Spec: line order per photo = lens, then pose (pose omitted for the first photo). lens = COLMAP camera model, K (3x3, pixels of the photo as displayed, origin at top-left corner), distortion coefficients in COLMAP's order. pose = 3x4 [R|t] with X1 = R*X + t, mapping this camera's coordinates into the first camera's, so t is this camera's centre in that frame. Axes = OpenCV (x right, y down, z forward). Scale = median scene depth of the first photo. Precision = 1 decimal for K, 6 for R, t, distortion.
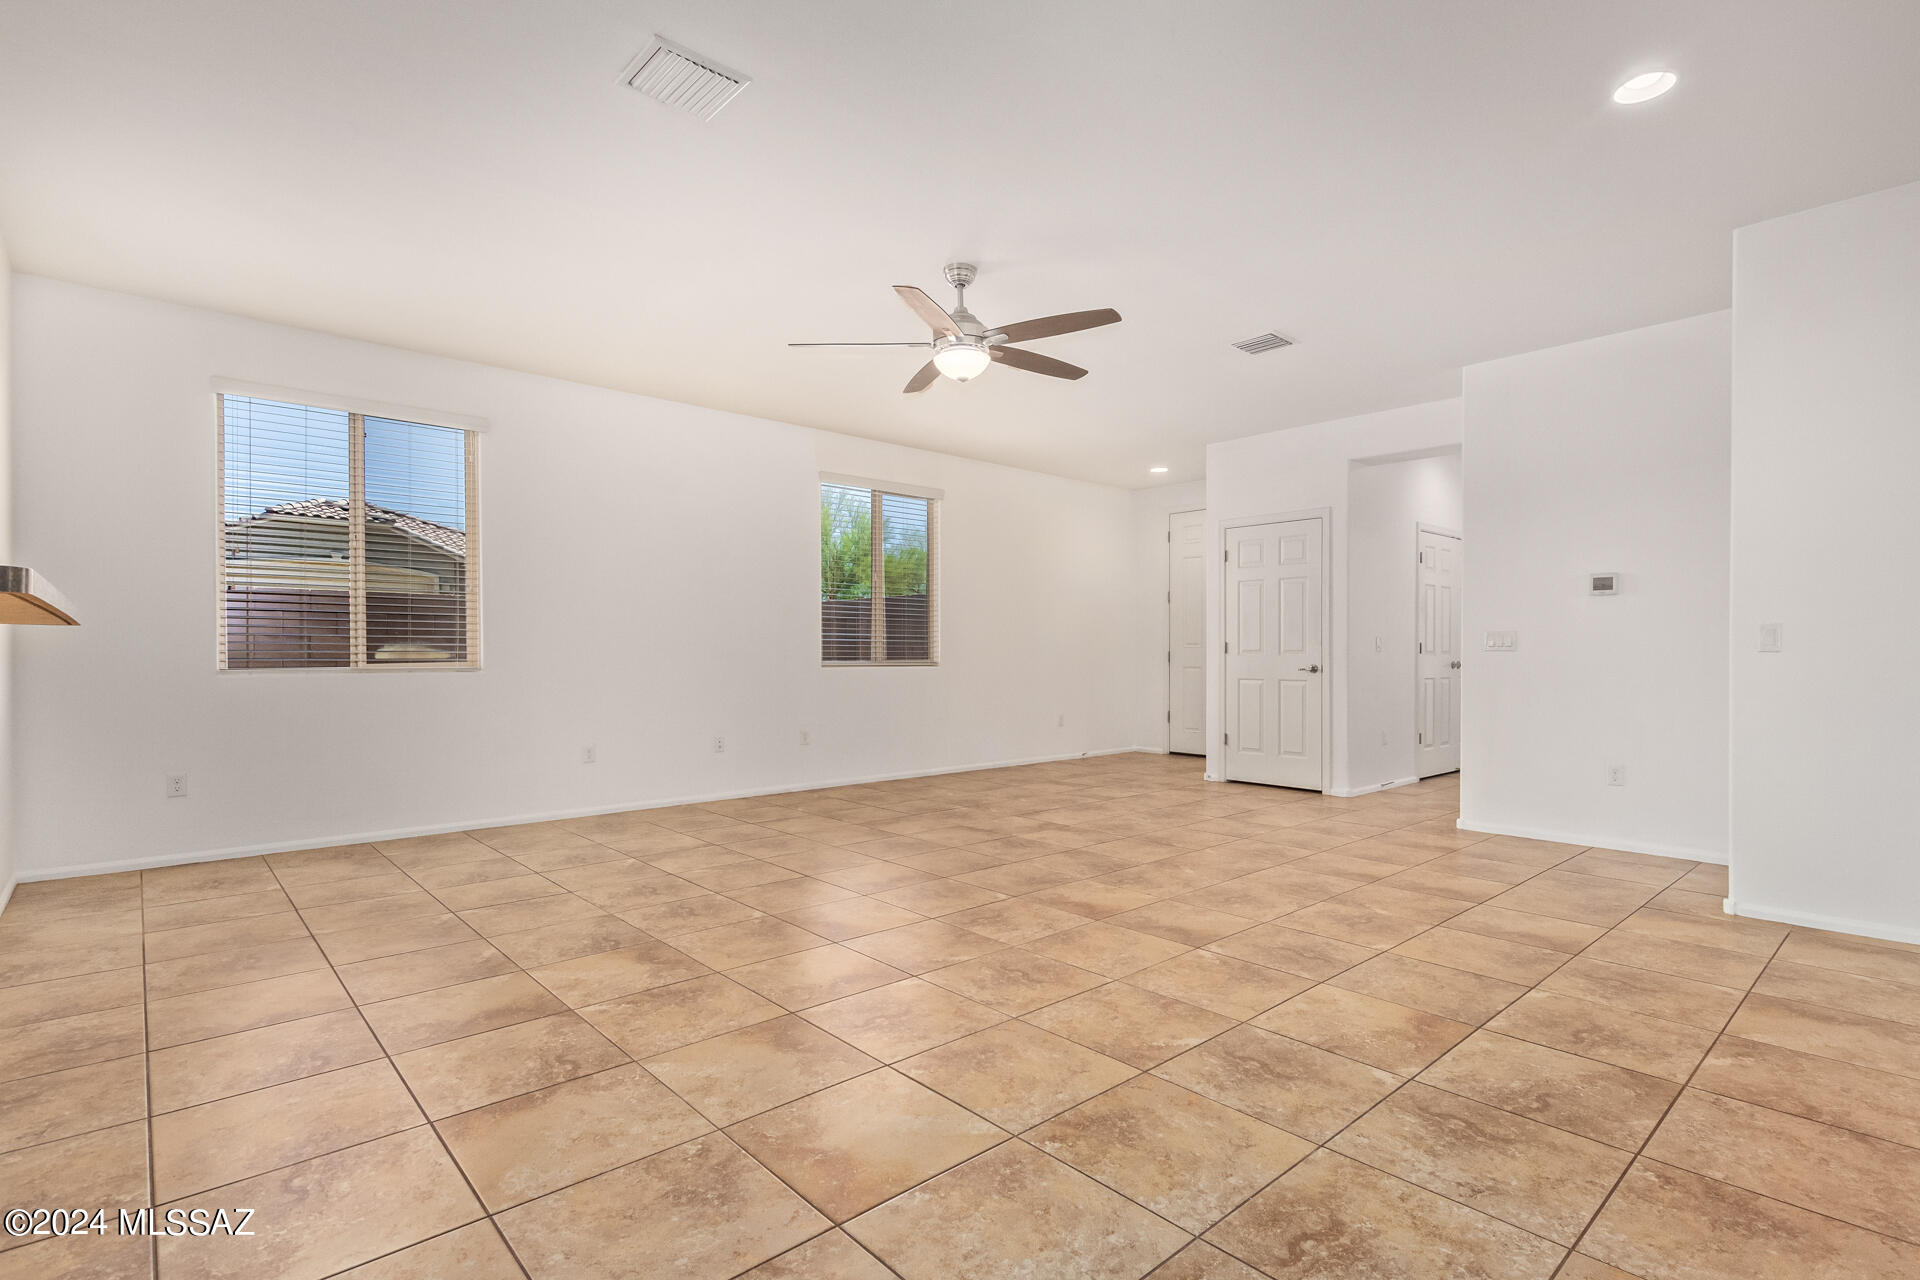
lens RADIAL K [[907.3, 0, 959.6], [0, 907.3, 644.5], [0, 0, 1]] dist [0.026354, -0.000246]
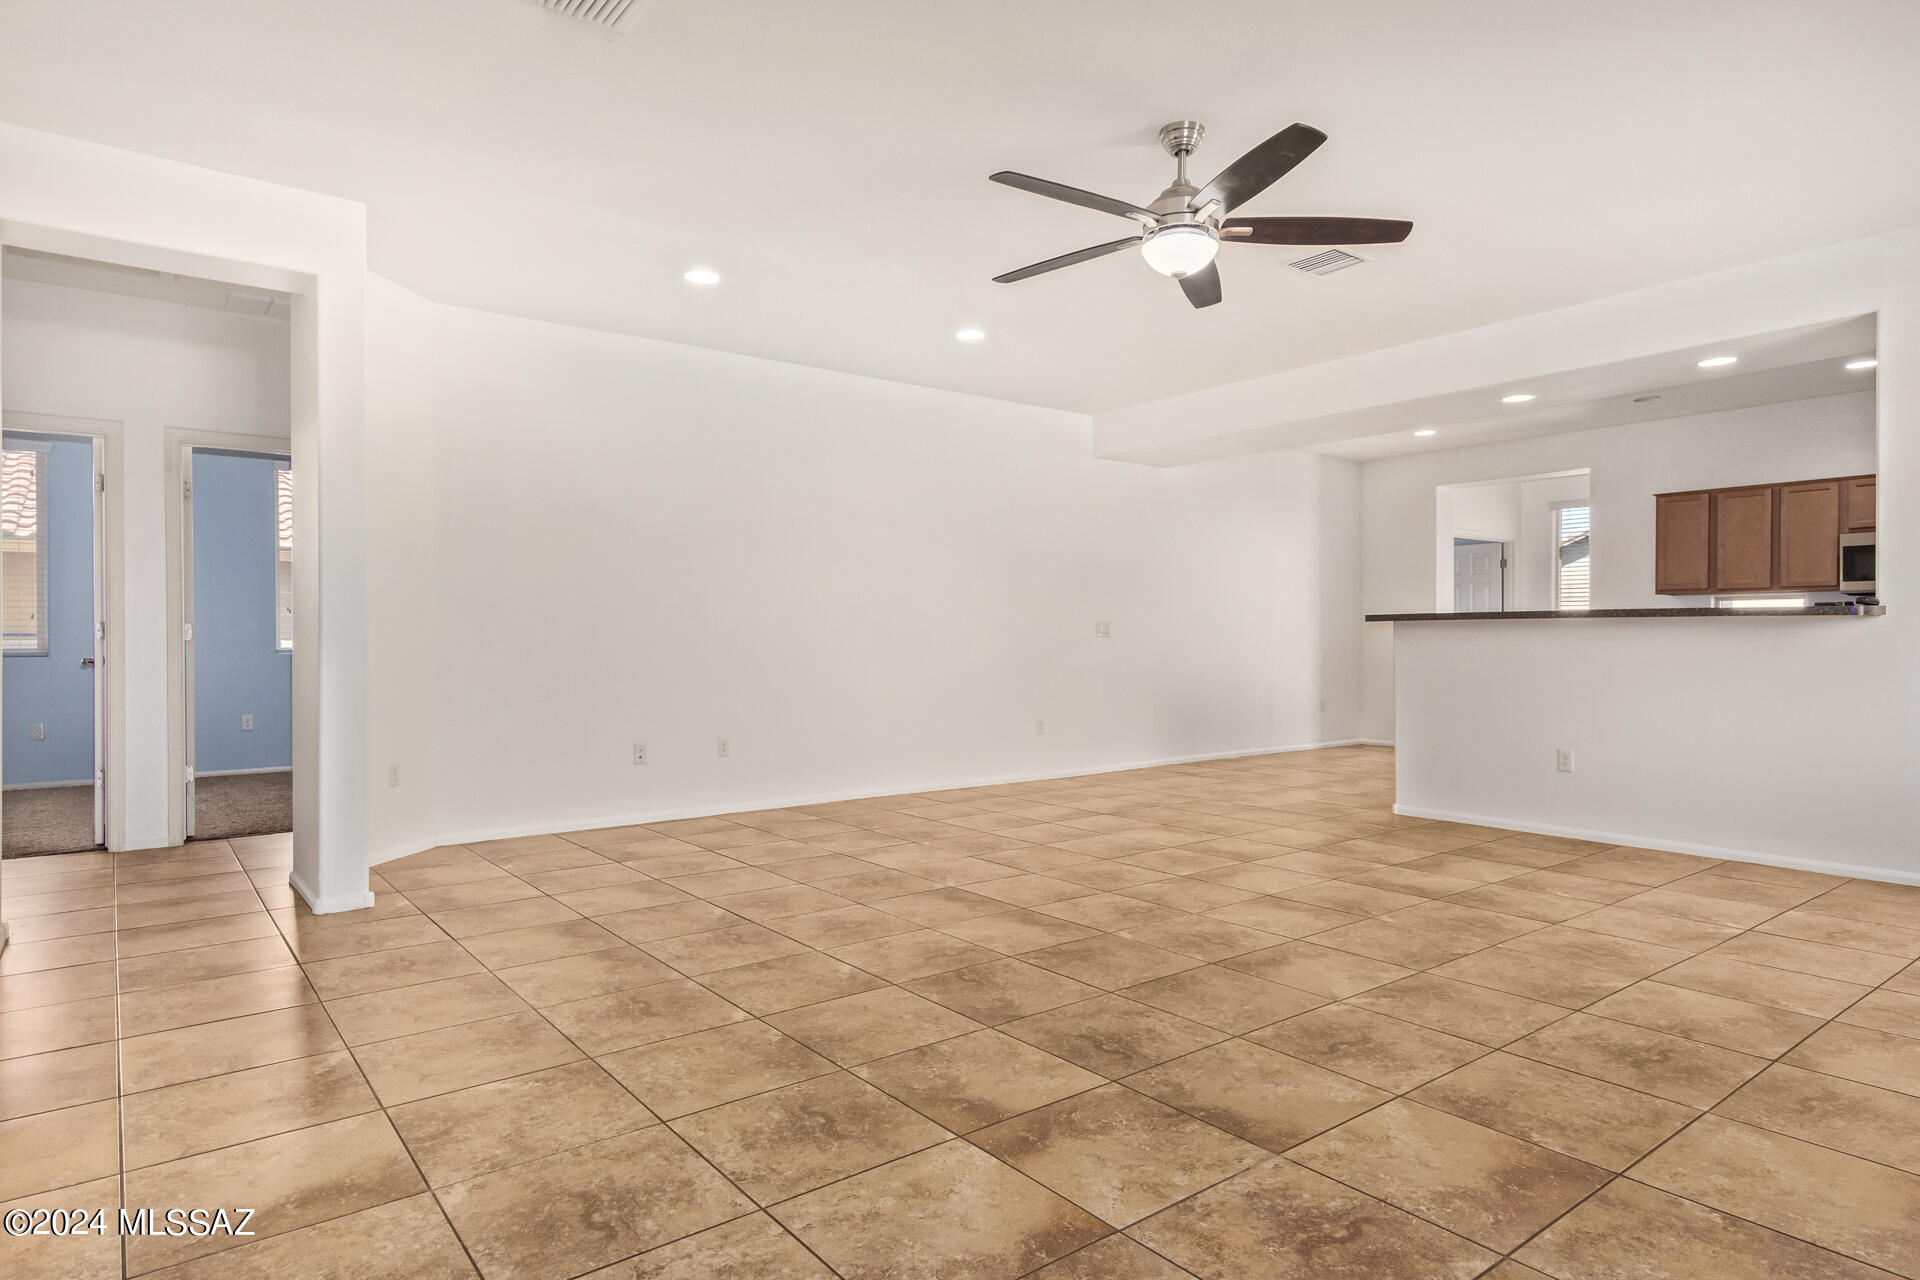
lens RADIAL K [[1089.7, 0, 958.6], [0, 1089.7, 637.7], [0, 0, 1]] dist [0.001677, 0.000113]
pose [[-0.997459, 0.003234, 0.071176, 0.119931], [0.003051, 0.999992, -0.002683, 0.011547], [-0.071184, -0.002459, -0.997460, 1.906333]]
